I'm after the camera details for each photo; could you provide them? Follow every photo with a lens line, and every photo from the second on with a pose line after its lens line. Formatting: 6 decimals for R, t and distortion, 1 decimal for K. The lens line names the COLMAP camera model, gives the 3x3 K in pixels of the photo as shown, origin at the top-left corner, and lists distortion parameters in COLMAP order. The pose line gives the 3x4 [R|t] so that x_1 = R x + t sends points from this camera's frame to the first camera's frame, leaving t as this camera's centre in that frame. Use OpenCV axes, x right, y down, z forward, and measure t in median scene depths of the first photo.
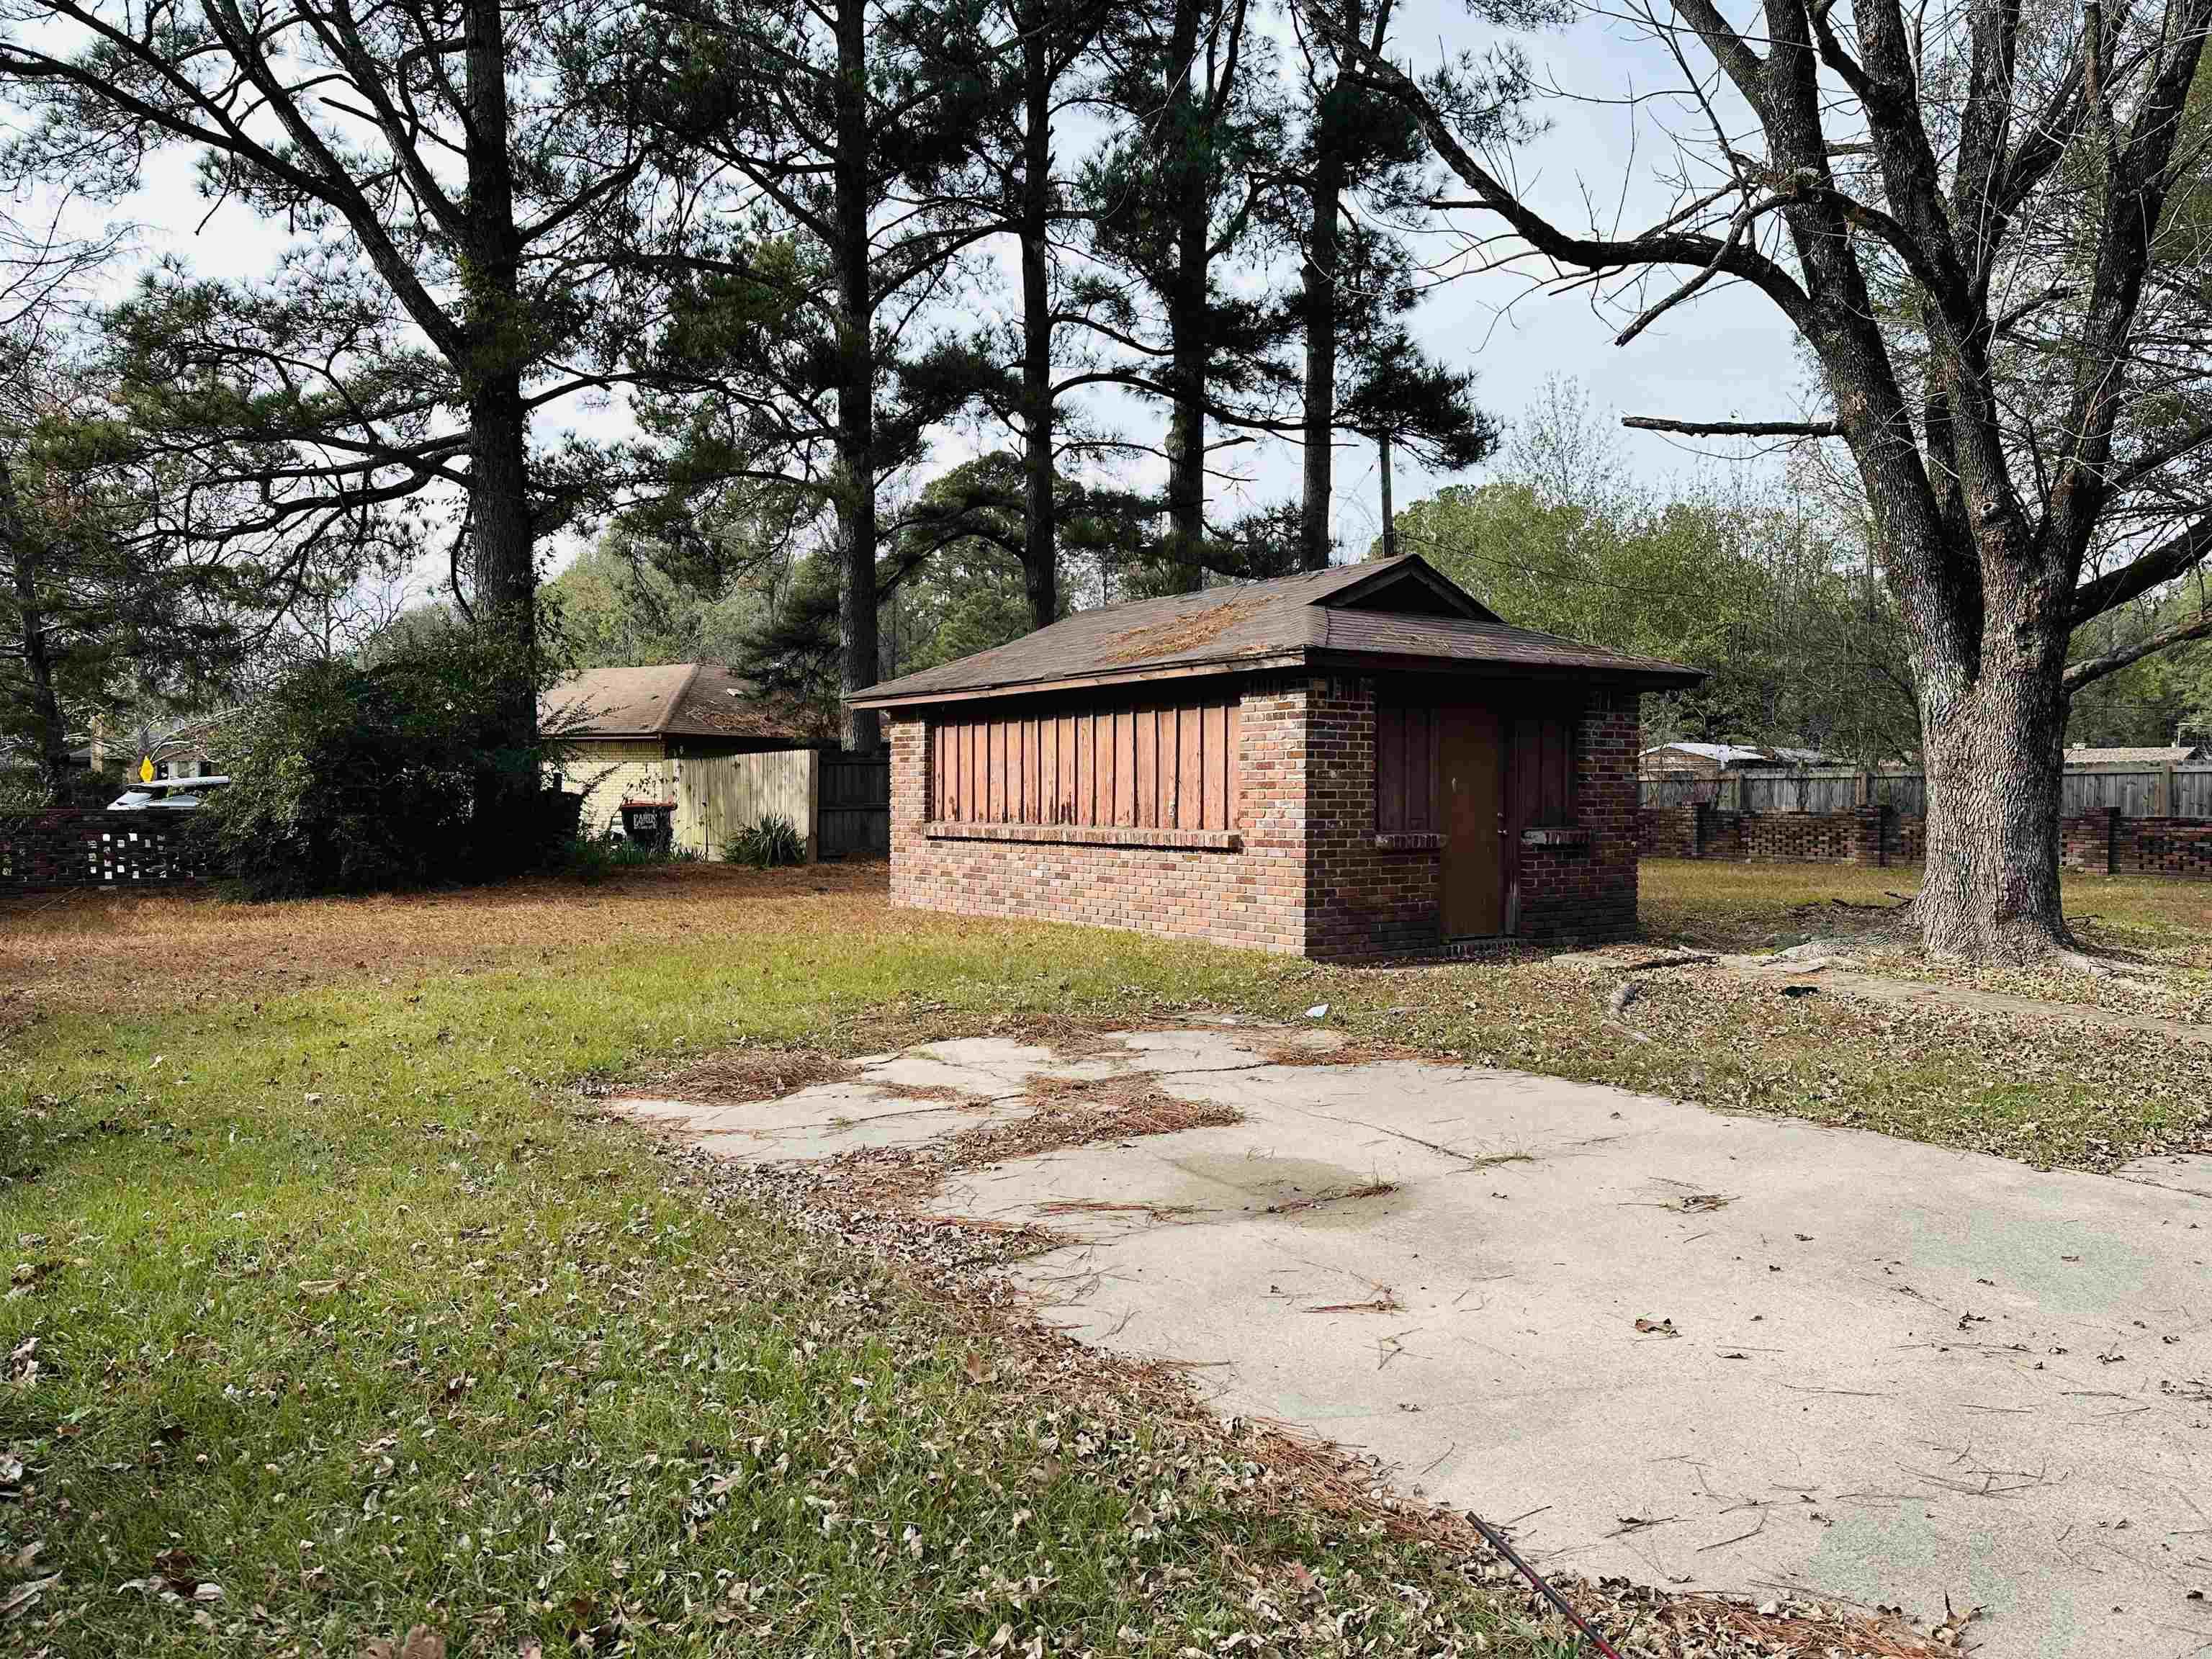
lens RADIAL K [[1531.9, 0, 1112.6], [0, 1531.9, 820.1], [0, 0, 1]] dist [0.089841, -0.123657]
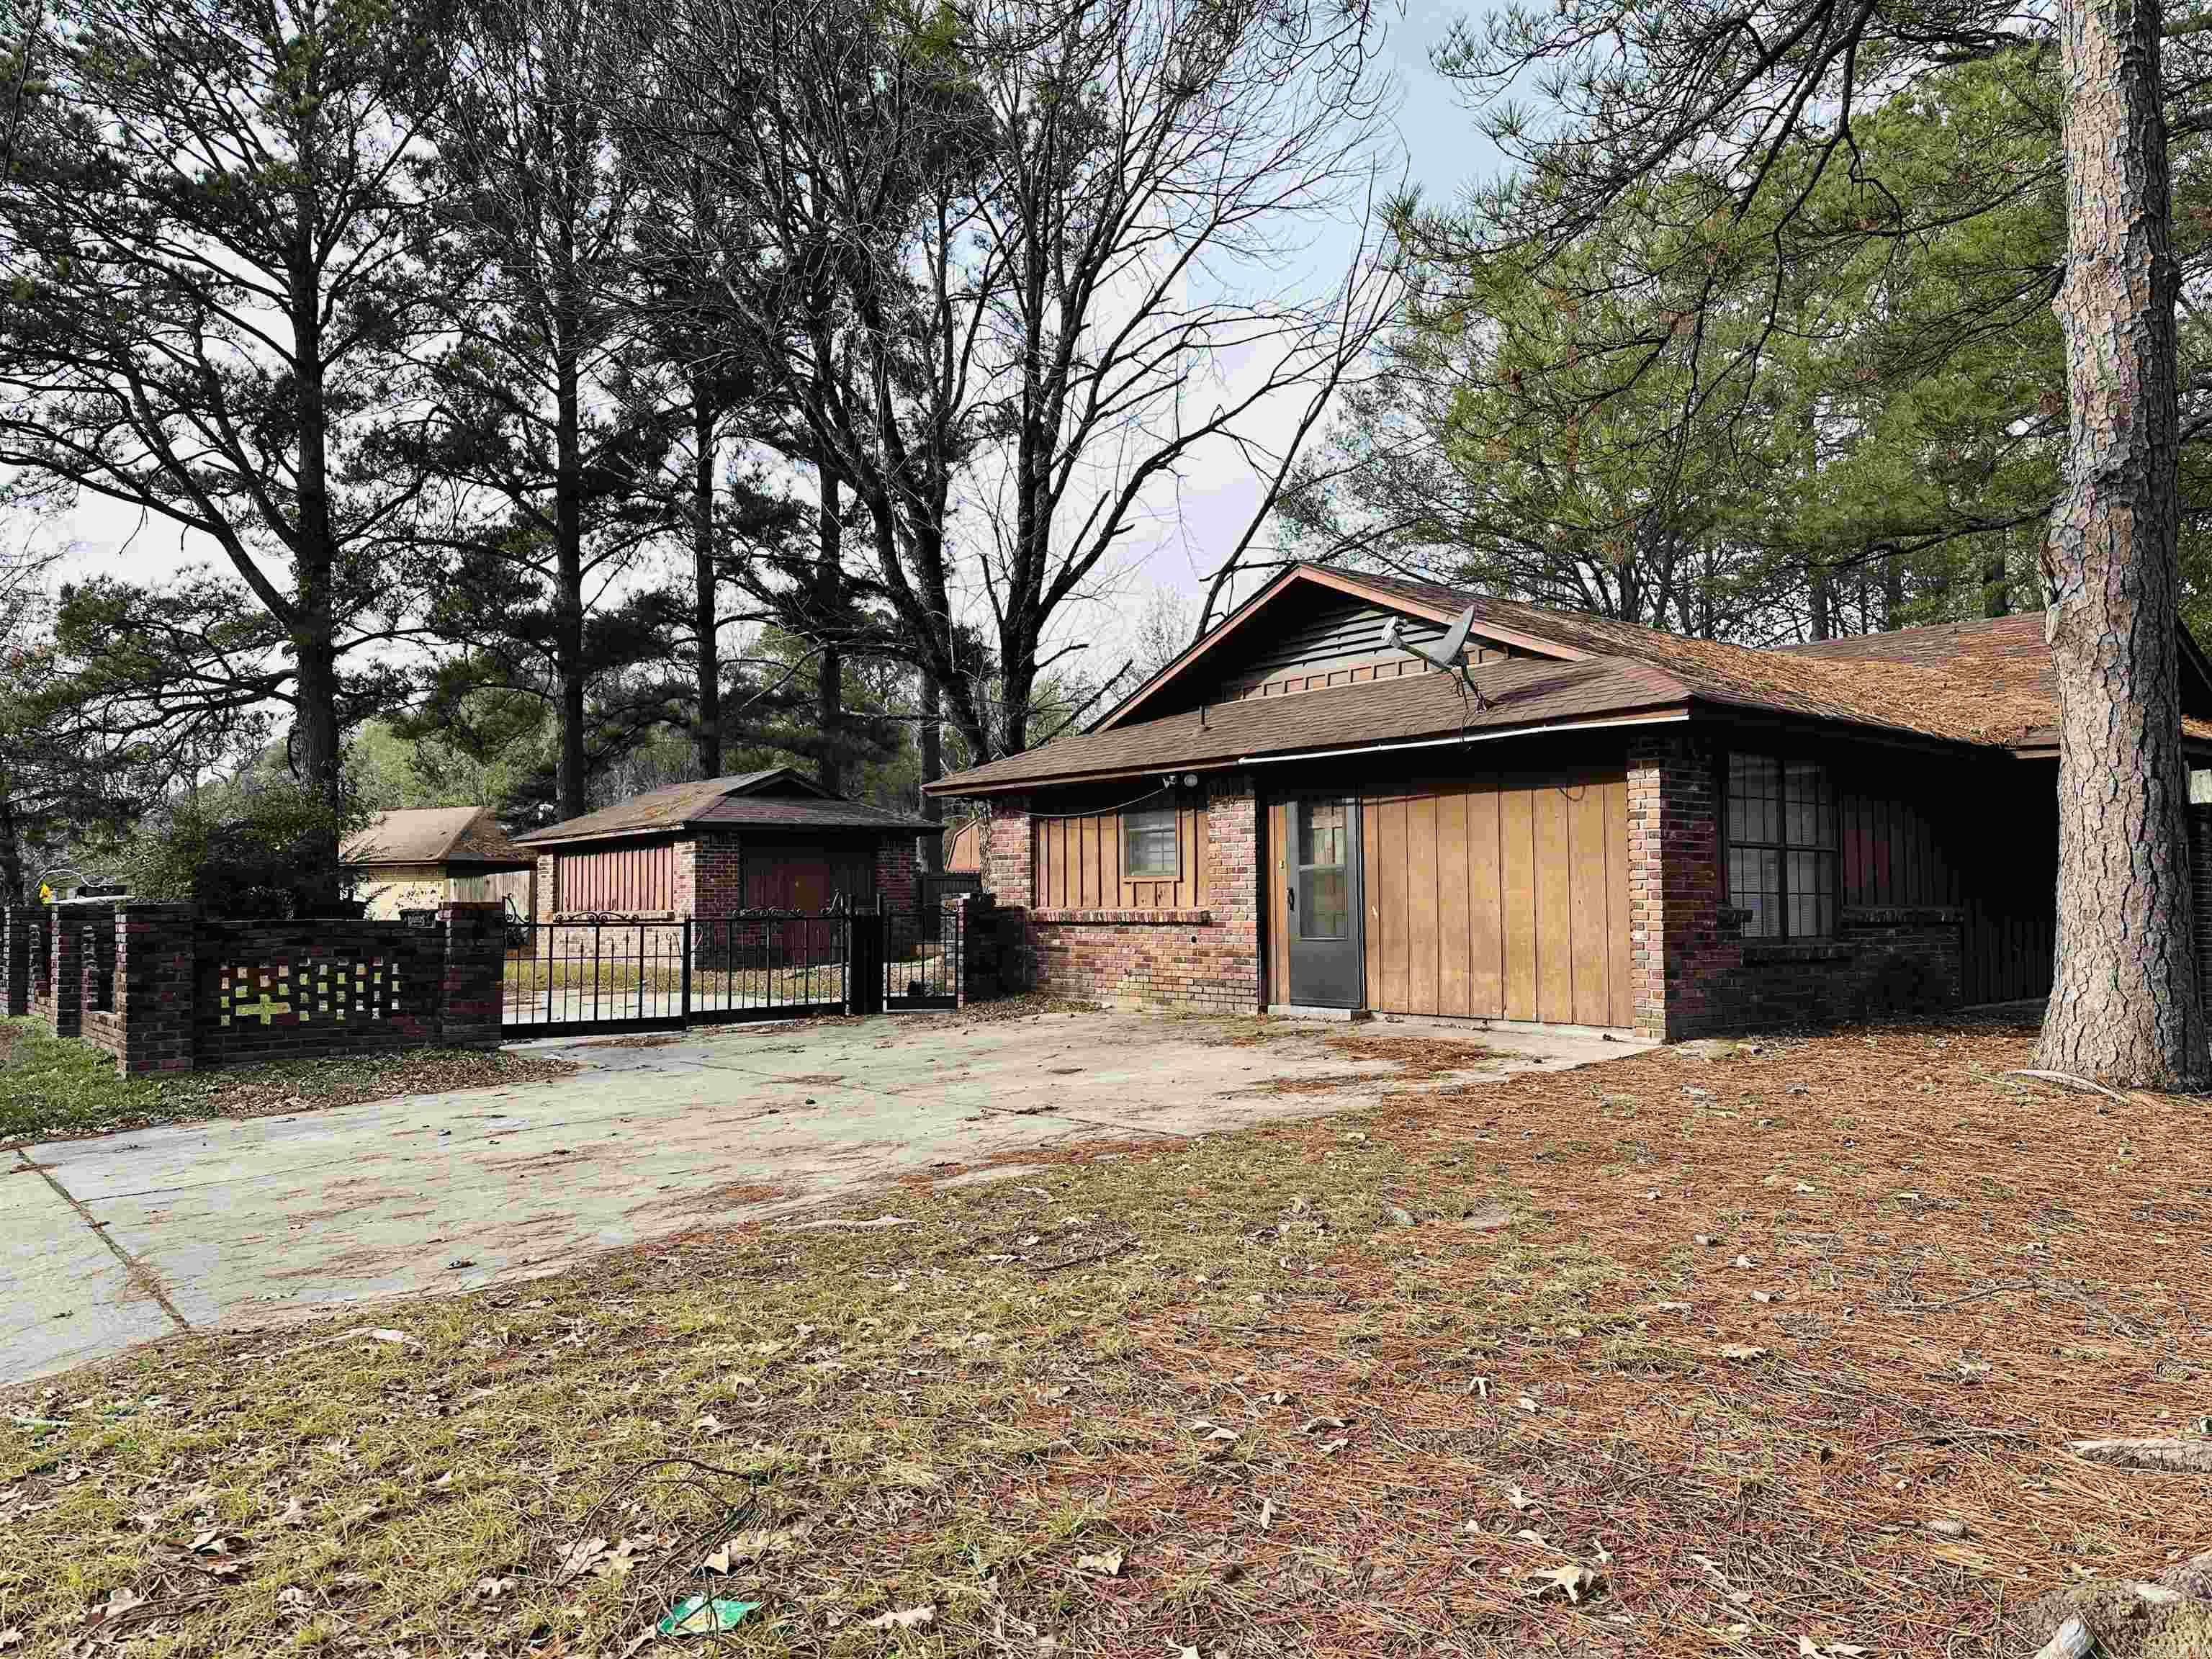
lens RADIAL K [[1531.9, 0, 1112.6], [0, 1531.9, 820.1], [0, 0, 1]] dist [0.089841, -0.123657]
pose [[0.997766, -0.009672, 0.066097, 0.291658], [0.014522, 0.997205, -0.073288, 0.025668], [-0.065203, 0.074084, 0.995118, -0.581687]]
